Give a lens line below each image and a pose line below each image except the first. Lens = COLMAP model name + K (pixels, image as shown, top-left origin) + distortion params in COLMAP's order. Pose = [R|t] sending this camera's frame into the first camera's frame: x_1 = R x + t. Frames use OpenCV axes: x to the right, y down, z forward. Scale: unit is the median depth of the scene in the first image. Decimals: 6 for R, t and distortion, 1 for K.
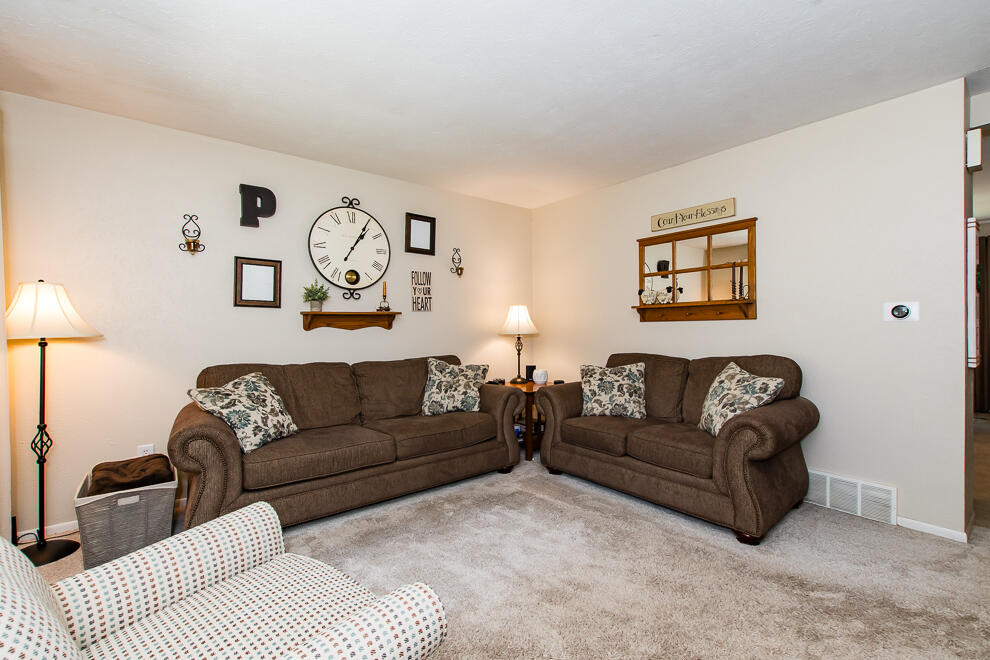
lens RADIAL K [[427.4, 0, 491.8], [0, 427.4, 328.8], [0, 0, 1]] dist [0.003660, -0.000119]
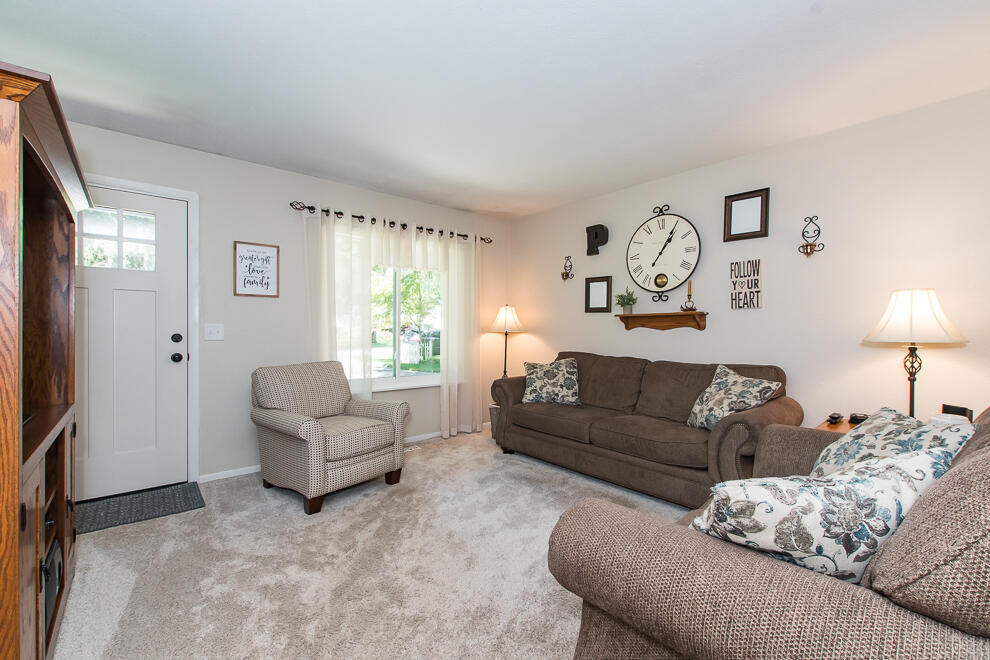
lens RADIAL K [[427.4, 0, 496.1], [0, 427.4, 328.8], [0, 0, 1]] dist [0.003660, -0.000119]
pose [[0.052582, 0.009315, -0.998573, 0.724681], [-0.009006, 0.999920, 0.008853, -0.006773], [0.998576, 0.008528, 0.052662, 0.544598]]
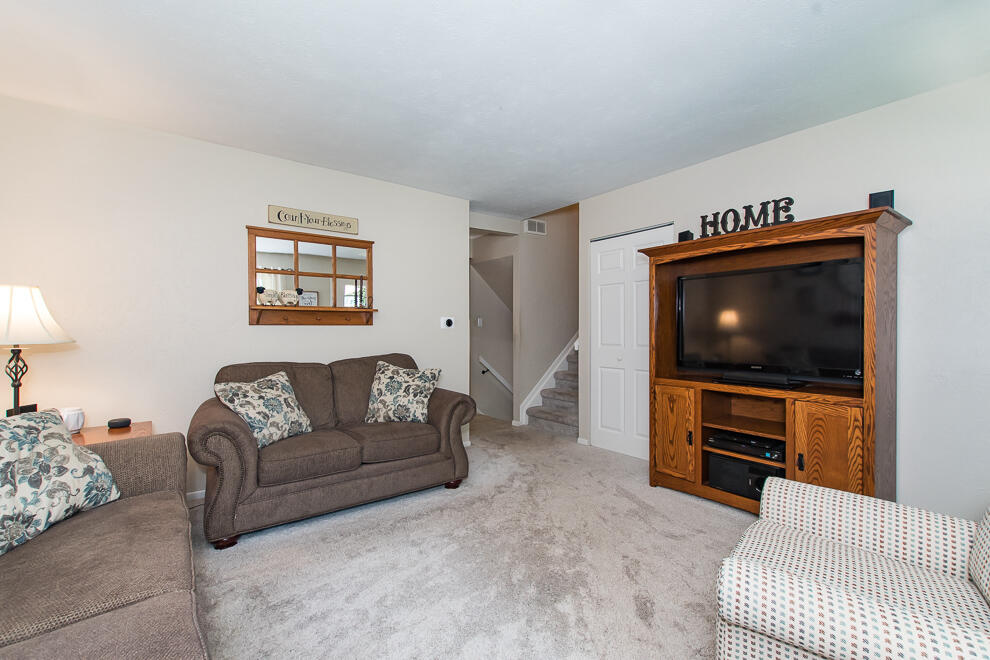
lens RADIAL K [[427.4, 0, 490.1], [0, 427.4, 331.4], [0, 0, 1]] dist [0.003660, -0.000119]
pose [[0.043400, 0.007460, 0.999030, -0.504961], [0.006910, 0.999946, -0.007767, 0.006283], [-0.999034, 0.007241, 0.043346, 0.539067]]
